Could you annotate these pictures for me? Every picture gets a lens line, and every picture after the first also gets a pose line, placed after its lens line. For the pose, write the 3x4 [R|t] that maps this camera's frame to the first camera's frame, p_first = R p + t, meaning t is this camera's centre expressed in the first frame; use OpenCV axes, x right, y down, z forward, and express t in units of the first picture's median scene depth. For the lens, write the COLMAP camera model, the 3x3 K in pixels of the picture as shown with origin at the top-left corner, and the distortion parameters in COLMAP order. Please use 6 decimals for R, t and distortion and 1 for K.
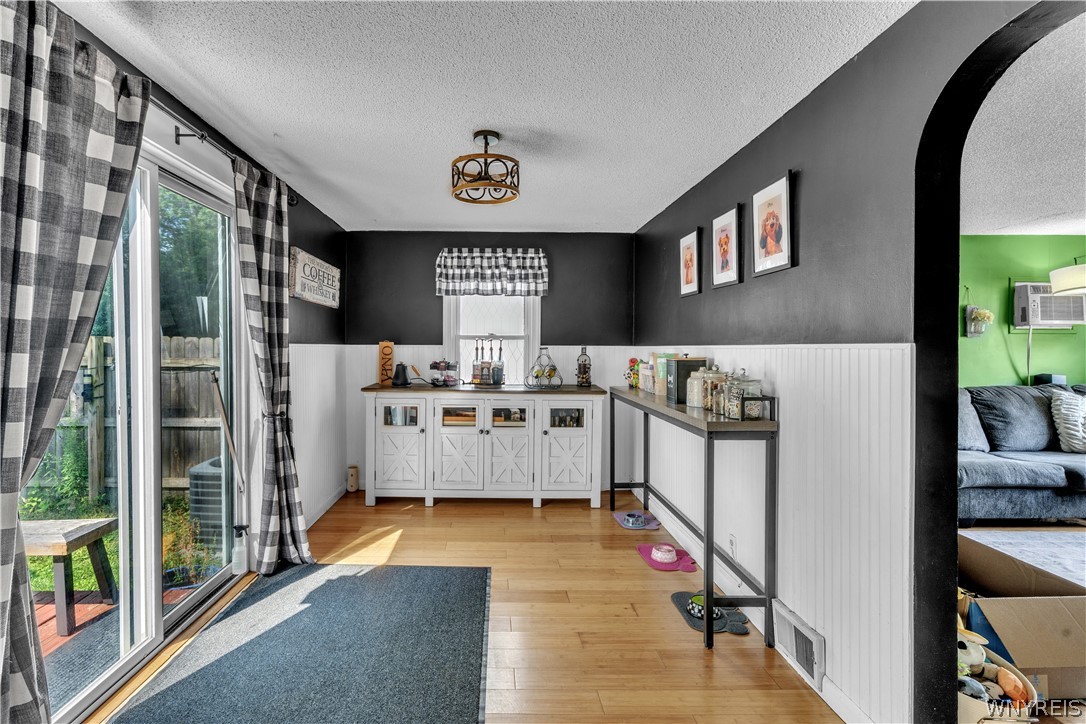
lens RADIAL K [[508.5, 0, 537.3], [0, 508.5, 351.6], [0, 0, 1]] dist [0.001594, 0.000540]
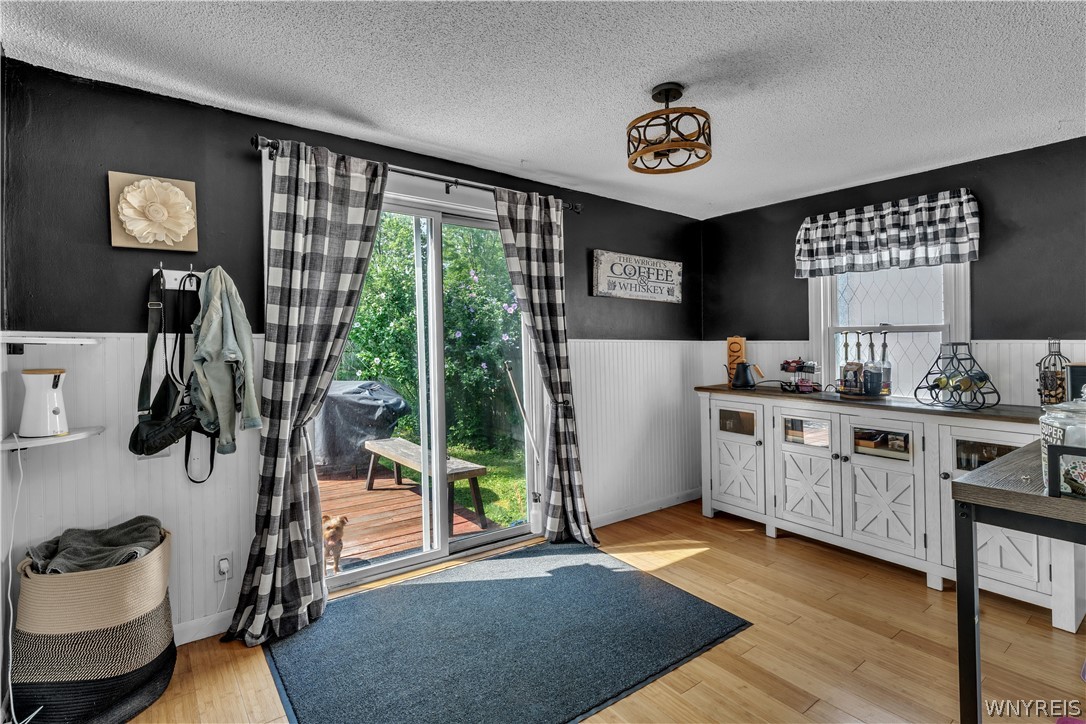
lens RADIAL K [[555.4, 0, 541.1], [0, 555.4, 347.5], [0, 0, 1]] dist [0.002472, 0.001227]
pose [[0.547310, 0.002940, -0.836924, 0.324865], [-0.008108, 0.999966, -0.001789, 0.002980], [0.836890, 0.007765, 0.547315, 0.189367]]
